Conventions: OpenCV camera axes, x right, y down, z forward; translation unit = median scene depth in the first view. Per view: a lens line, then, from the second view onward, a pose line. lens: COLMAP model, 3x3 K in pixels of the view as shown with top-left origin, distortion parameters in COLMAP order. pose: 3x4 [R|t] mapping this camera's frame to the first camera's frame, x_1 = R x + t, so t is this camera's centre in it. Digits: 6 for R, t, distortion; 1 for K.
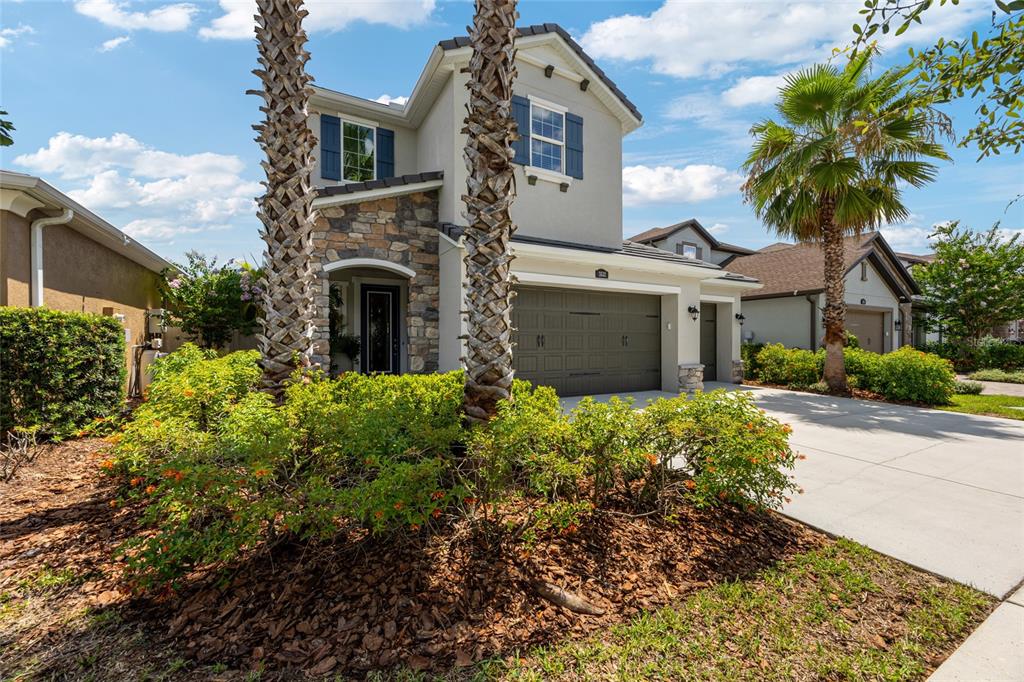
lens RADIAL K [[402.2, 0, 517.2], [0, 402.2, 340.9], [0, 0, 1]] dist [-0.001071, -0.000136]
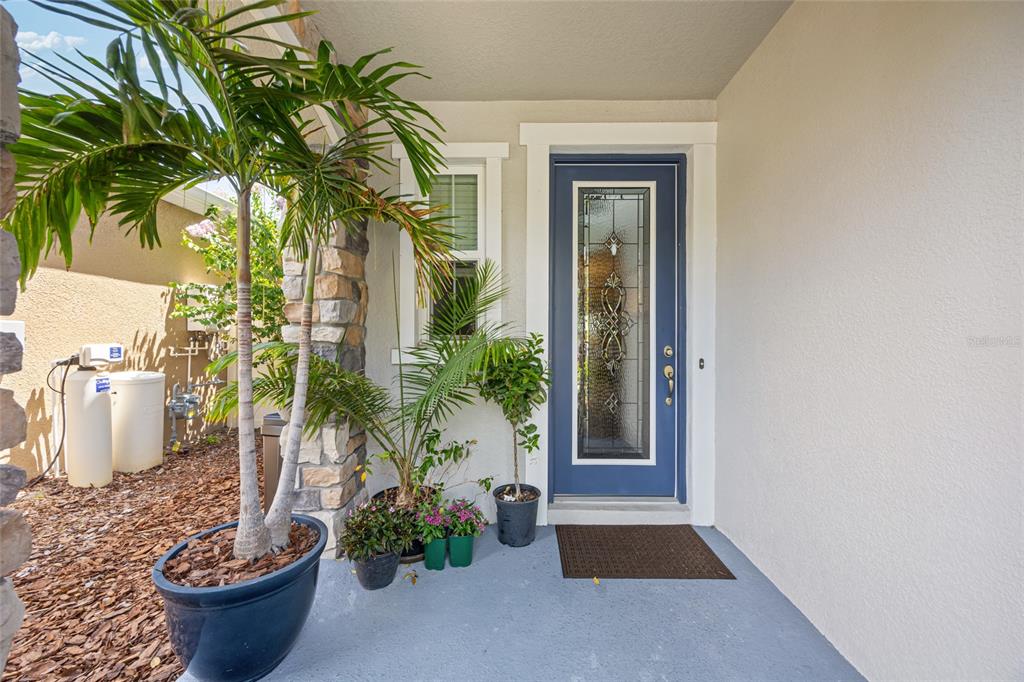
lens RADIAL K [[402.2, 0, 511.5], [0, 402.2, 339.1], [0, 0, 1]] dist [-0.001071, -0.000136]
pose [[0.866164, 0.004423, -0.499741, -0.308745], [-0.002491, 0.999987, 0.004533, -0.012489], [0.499754, -0.002682, 0.866163, 0.846029]]
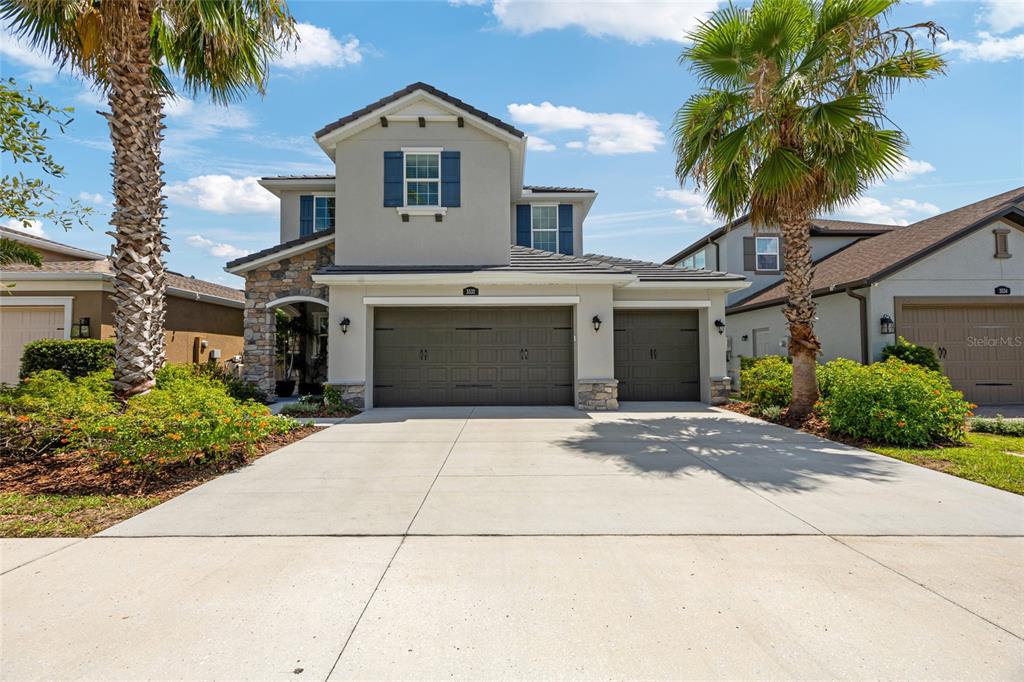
lens RADIAL K [[402.2, 0, 516.8], [0, 402.2, 339.9], [0, 0, 1]] dist [-0.001071, -0.000136]
pose [[0.882482, -0.025318, -0.469664, 0.813382], [0.005940, 0.999070, -0.042697, 0.008211], [0.470308, 0.034889, 0.881812, 0.121150]]
